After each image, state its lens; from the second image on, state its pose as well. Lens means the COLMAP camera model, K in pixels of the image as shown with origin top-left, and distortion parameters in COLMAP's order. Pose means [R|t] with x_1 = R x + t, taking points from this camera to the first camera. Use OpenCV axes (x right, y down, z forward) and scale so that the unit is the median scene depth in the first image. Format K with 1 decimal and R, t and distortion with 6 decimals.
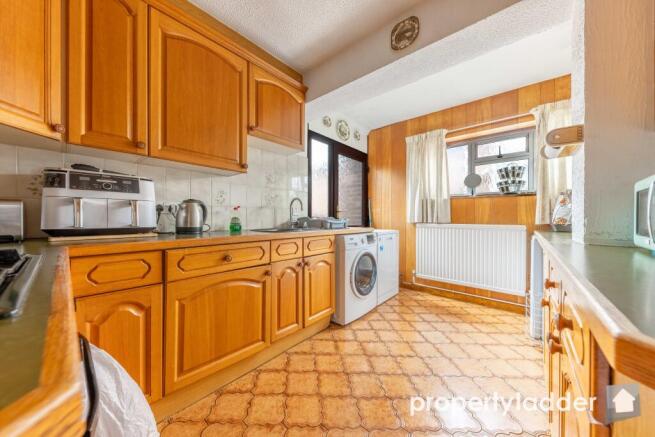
lens RADIAL K [[228.2, 0, 328.6], [0, 228.2, 215.5], [0, 0, 1]] dist [0.001418, 0.000140]
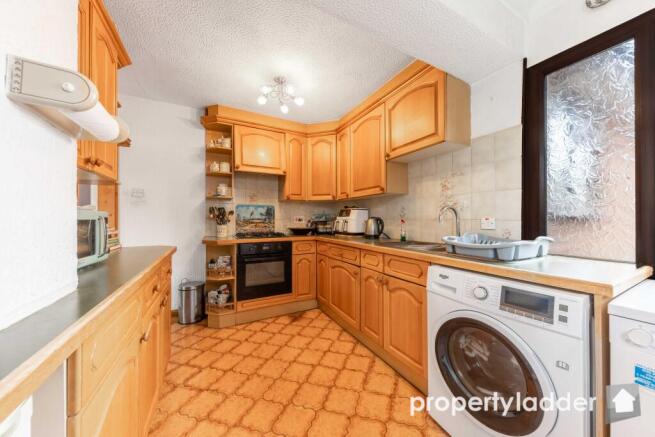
lens RADIAL K [[228.2, 0, 329.6], [0, 228.2, 220.5], [0, 0, 1]] dist [0.001418, 0.000140]
pose [[-0.370389, -0.000461, -0.928876, 0.912767], [0.001474, 0.999998, -0.001084, -0.040784], [0.928875, -0.001770, -0.370388, 1.221683]]
